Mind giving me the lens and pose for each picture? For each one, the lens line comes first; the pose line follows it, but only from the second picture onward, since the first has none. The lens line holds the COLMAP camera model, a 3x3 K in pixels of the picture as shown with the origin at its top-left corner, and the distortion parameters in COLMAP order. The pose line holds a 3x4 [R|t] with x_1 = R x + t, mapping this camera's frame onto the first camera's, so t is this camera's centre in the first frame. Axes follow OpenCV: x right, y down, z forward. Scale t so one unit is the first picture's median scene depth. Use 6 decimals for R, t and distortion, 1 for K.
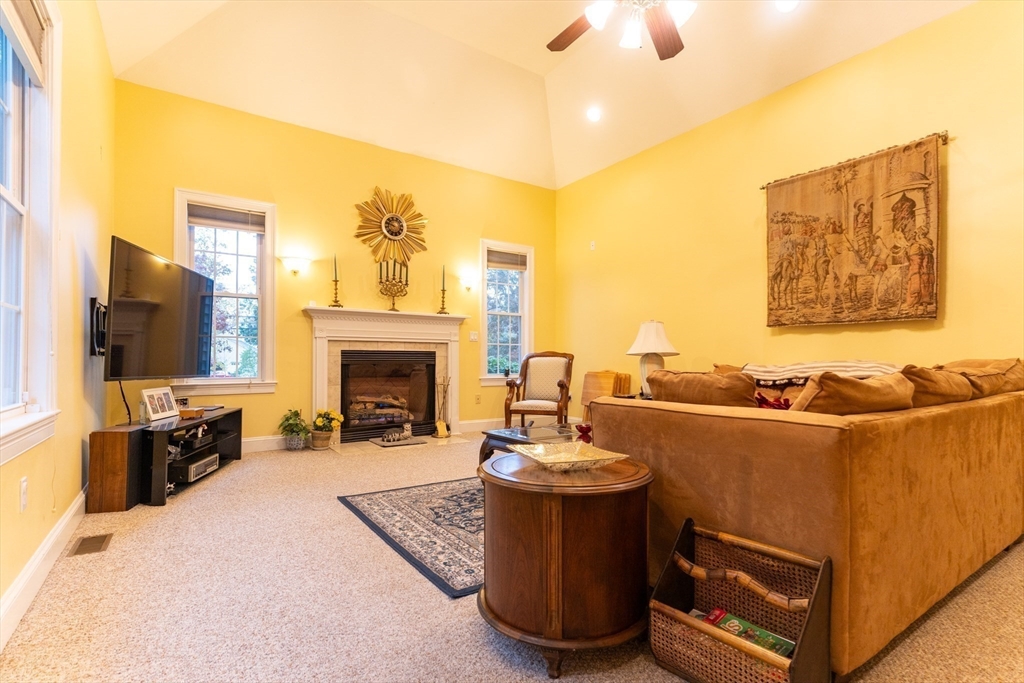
lens RADIAL K [[493.2, 0, 528.1], [0, 493.2, 354.3], [0, 0, 1]] dist [0.003218, -0.001204]
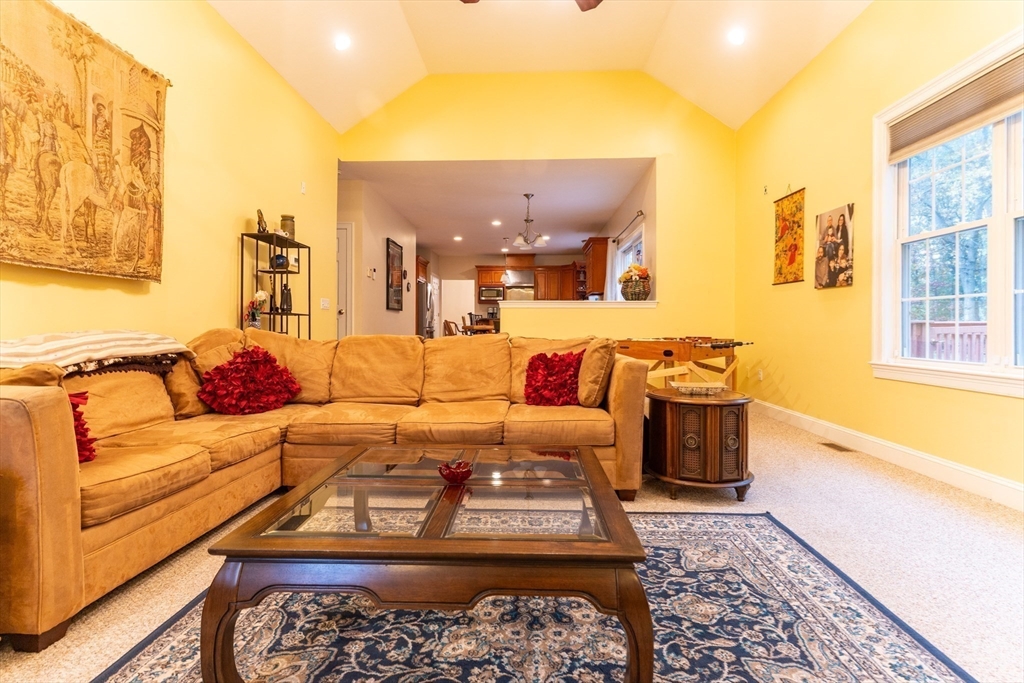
lens RADIAL K [[493.2, 0, 509.4], [0, 493.2, 328.3], [0, 0, 1]] dist [0.003218, -0.001204]
pose [[-0.786818, -0.002940, 0.617178, -0.233127], [-0.009350, 0.999931, -0.007157, 0.010915], [-0.617114, -0.011402, -0.786791, 1.373920]]
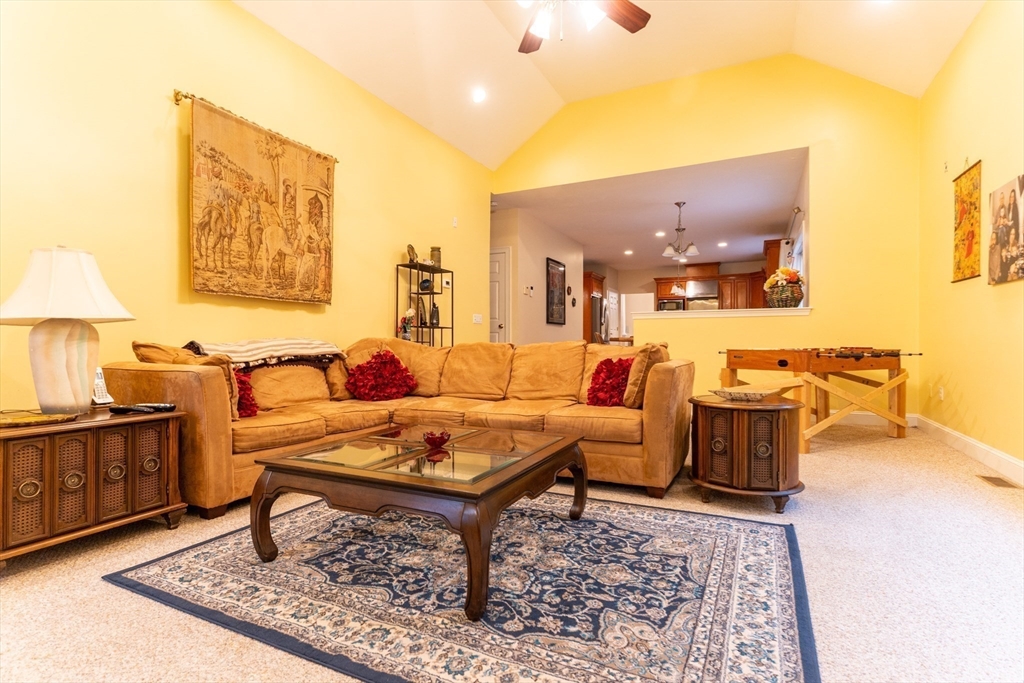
lens RADIAL K [[493.2, 0, 511.0], [0, 493.2, 344.5], [0, 0, 1]] dist [0.003218, -0.001204]
pose [[-0.467585, -0.002100, 0.883945, -0.511014], [-0.009825, 0.999948, -0.002821, 0.028002], [-0.883893, -0.010004, -0.467582, 1.234600]]
